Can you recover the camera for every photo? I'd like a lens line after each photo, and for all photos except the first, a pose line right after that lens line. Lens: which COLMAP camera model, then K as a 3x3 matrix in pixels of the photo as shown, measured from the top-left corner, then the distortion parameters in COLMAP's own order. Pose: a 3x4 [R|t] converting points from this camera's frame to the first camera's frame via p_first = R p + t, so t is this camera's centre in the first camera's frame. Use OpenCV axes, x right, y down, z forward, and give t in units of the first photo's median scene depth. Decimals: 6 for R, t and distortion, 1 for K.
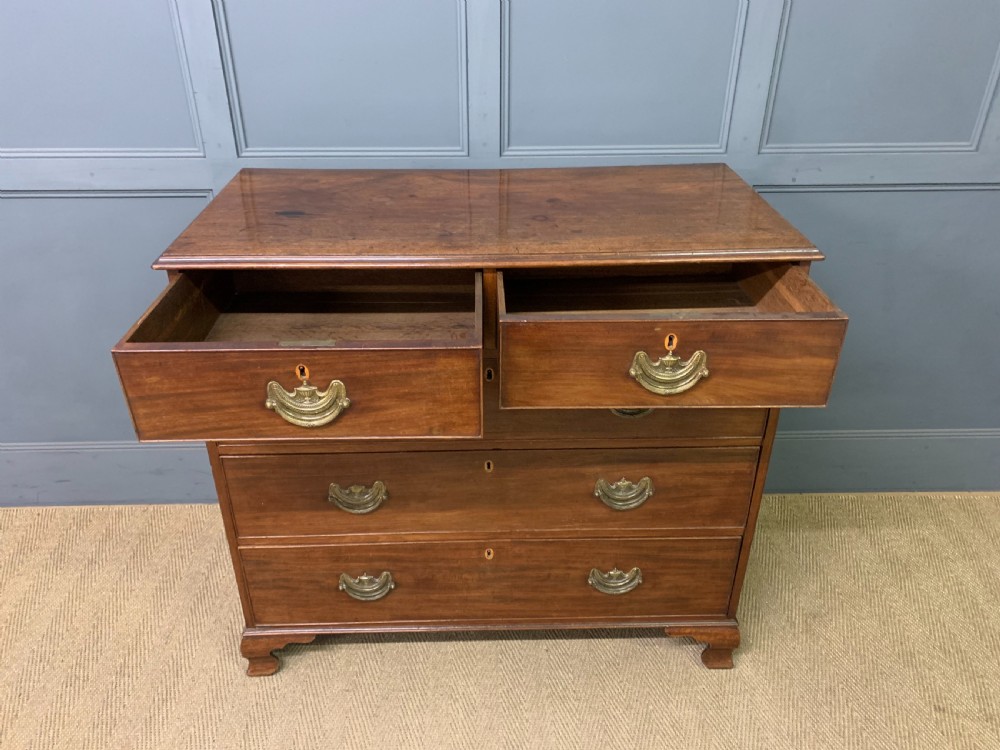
lens RADIAL K [[774.6, 0, 491.6], [0, 774.6, 366.7], [0, 0, 1]] dist [0.027296, -0.012969]
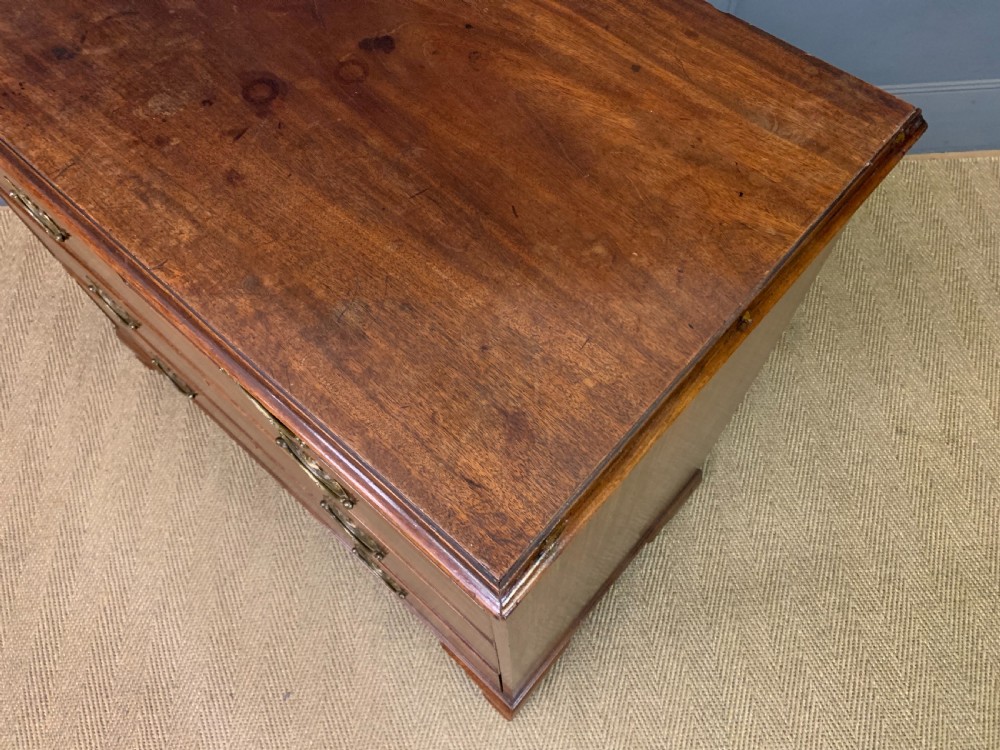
lens RADIAL K [[774.6, 0, 499.6], [0, 774.6, 374.5], [0, 0, 1]] dist [0.027296, -0.012969]
pose [[0.999369, -0.034900, -0.006659, 0.092635], [0.032805, 0.834379, 0.550214, -0.159695], [-0.013646, -0.550085, 0.834997, 0.254137]]
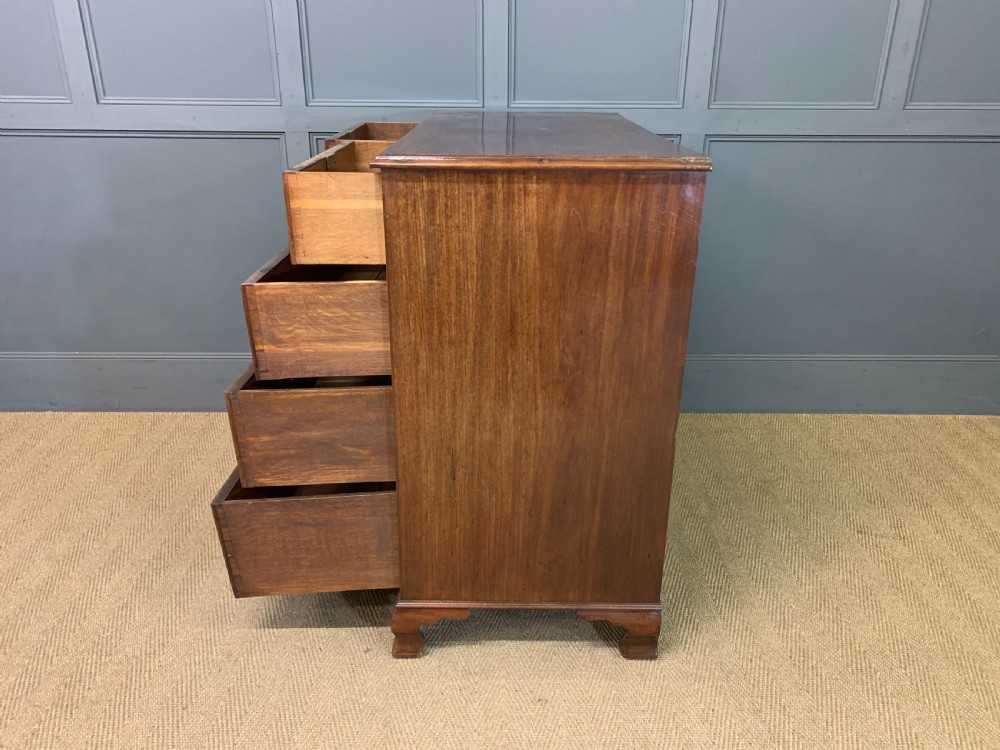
lens RADIAL K [[774.6, 0, 499.7], [0, 774.6, 371.3], [0, 0, 1]] dist [0.027296, -0.012969]
pose [[0.999844, 0.012379, -0.012570, 0.020688], [-0.013899, 0.991530, -0.129131, 0.354414], [0.010865, 0.129285, 0.991548, -0.243319]]
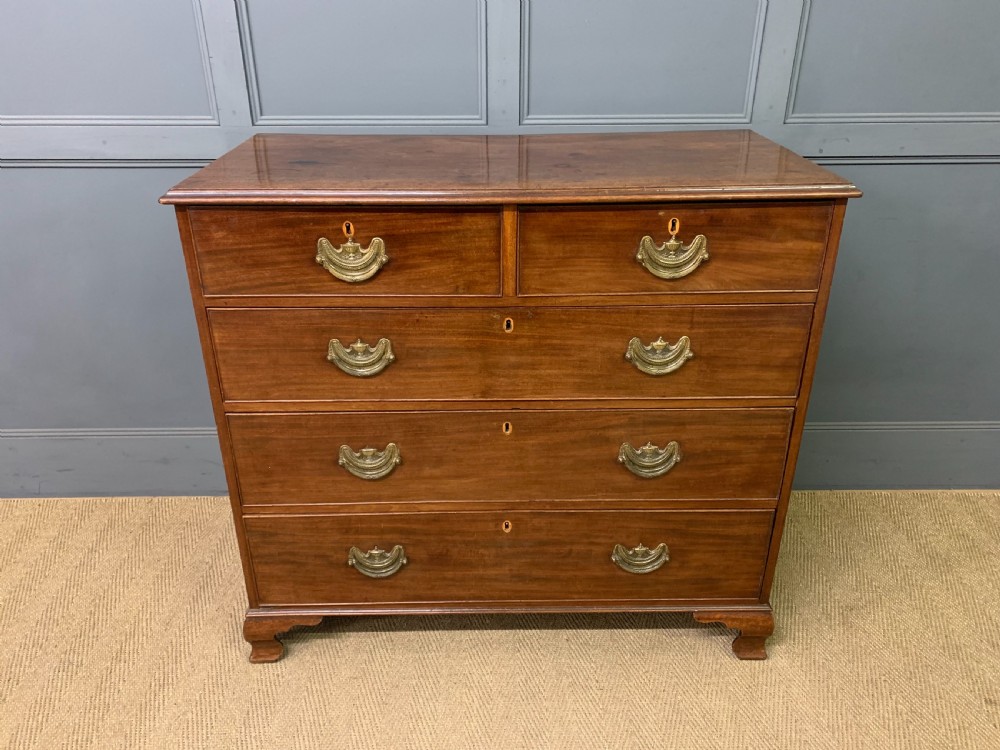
lens RADIAL K [[774.6, 0, 497.2], [0, 774.6, 369.9], [0, 0, 1]] dist [0.027296, -0.012969]
pose [[0.999931, 0.004138, -0.010983, -0.005433], [-0.004778, 0.998255, -0.058858, 0.101565], [0.010720, 0.058906, 0.998206, 0.042479]]
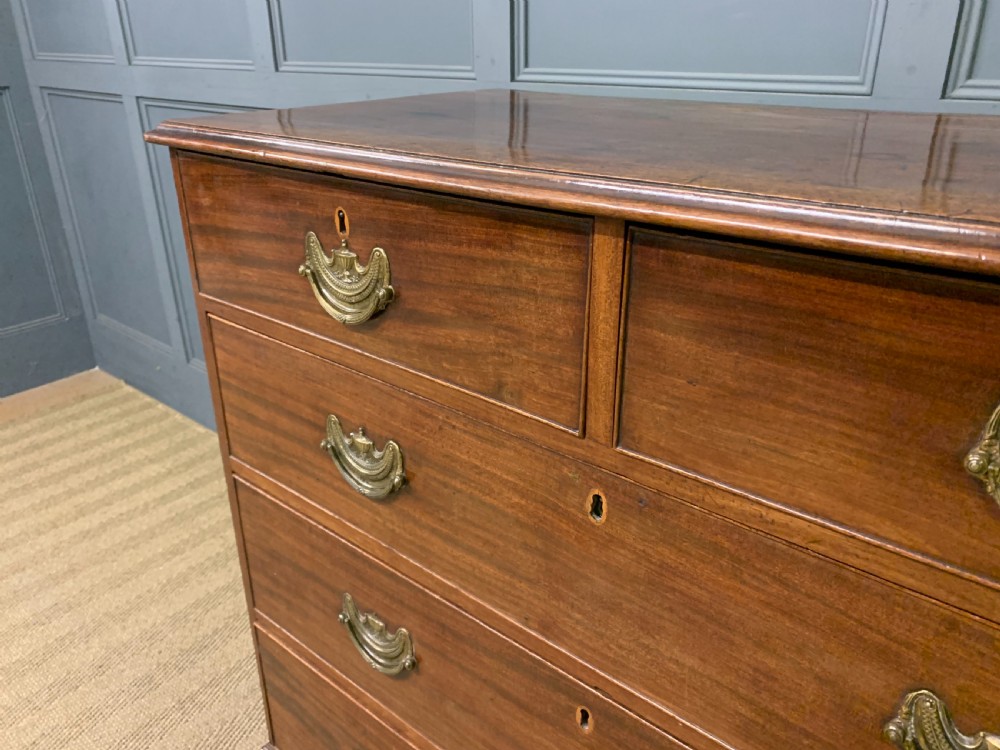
lens RADIAL K [[774.6, 0, 484.0], [0, 774.6, 360.8], [0, 0, 1]] dist [0.027296, -0.012969]
pose [[0.735723, 0.257366, -0.626478, 0.154089], [-0.323622, 0.946147, 0.008636, -0.037843], [0.594963, 0.196388, 0.779391, 0.532645]]
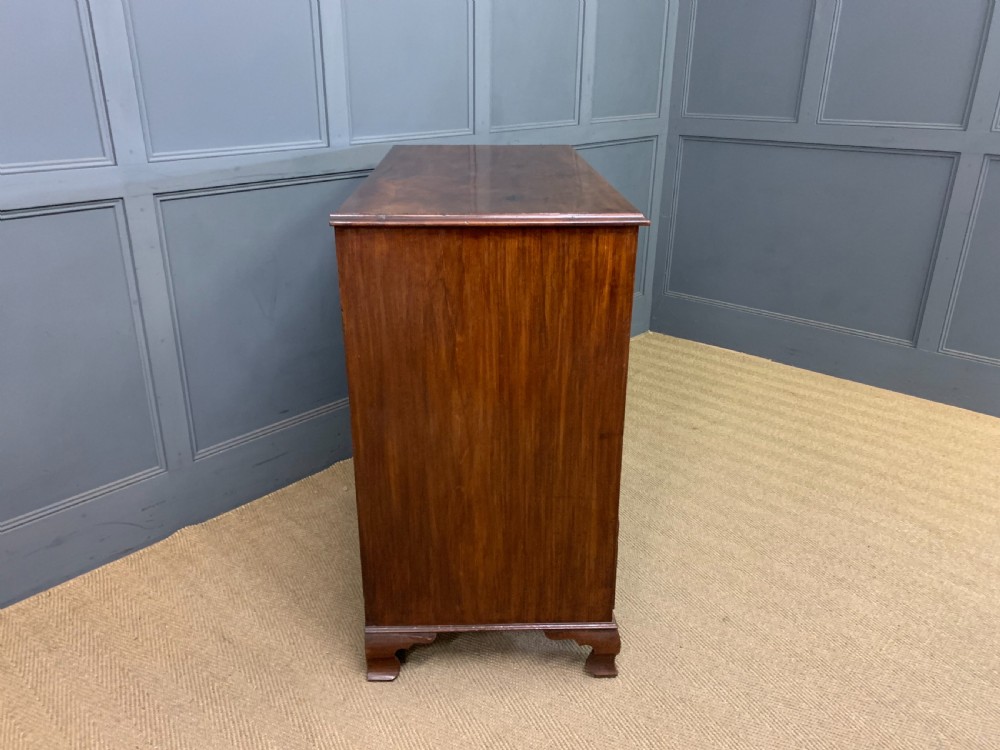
lens RADIAL K [[774.6, 0, 503.5], [0, 774.6, 359.8], [0, 0, 1]] dist [0.027296, -0.012969]
pose [[0.697040, -0.258155, 0.668948, -0.807964], [0.351092, 0.936330, -0.004494, 0.162448], [-0.625196, 0.237995, 0.743296, -0.020077]]
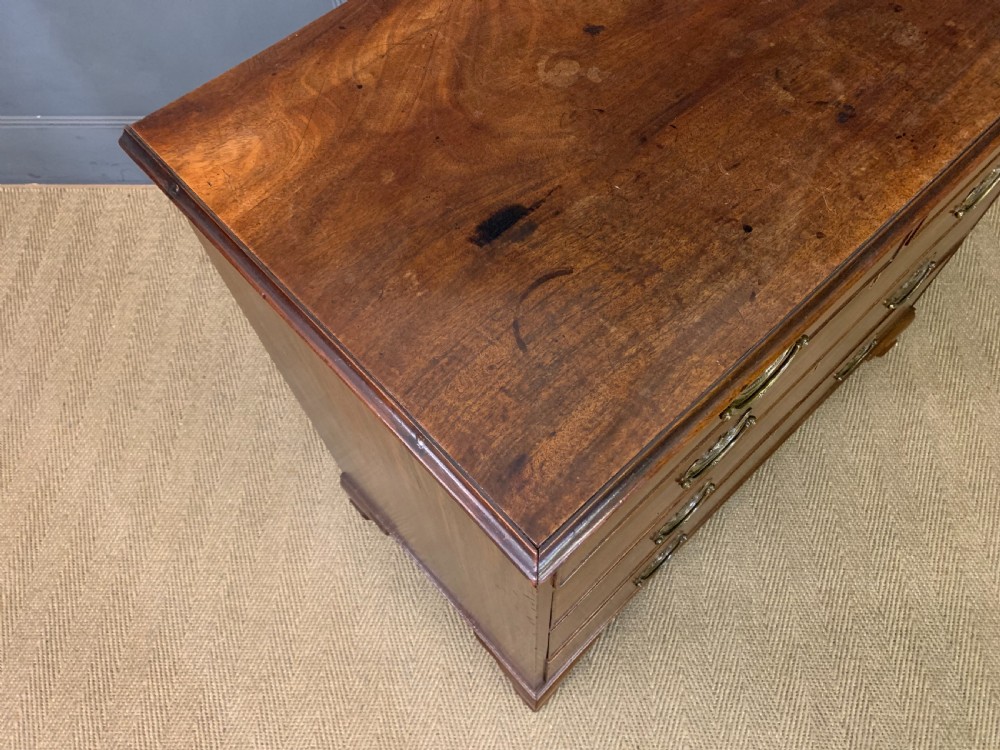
lens RADIAL K [[774.6, 0, 507.9], [0, 774.6, 374.7], [0, 0, 1]] dist [0.027296, -0.012969]
pose [[0.998517, 0.030857, -0.044841, -0.142081], [-0.001905, 0.843099, 0.537756, -0.151947], [0.054399, -0.536873, 0.841907, 0.230755]]
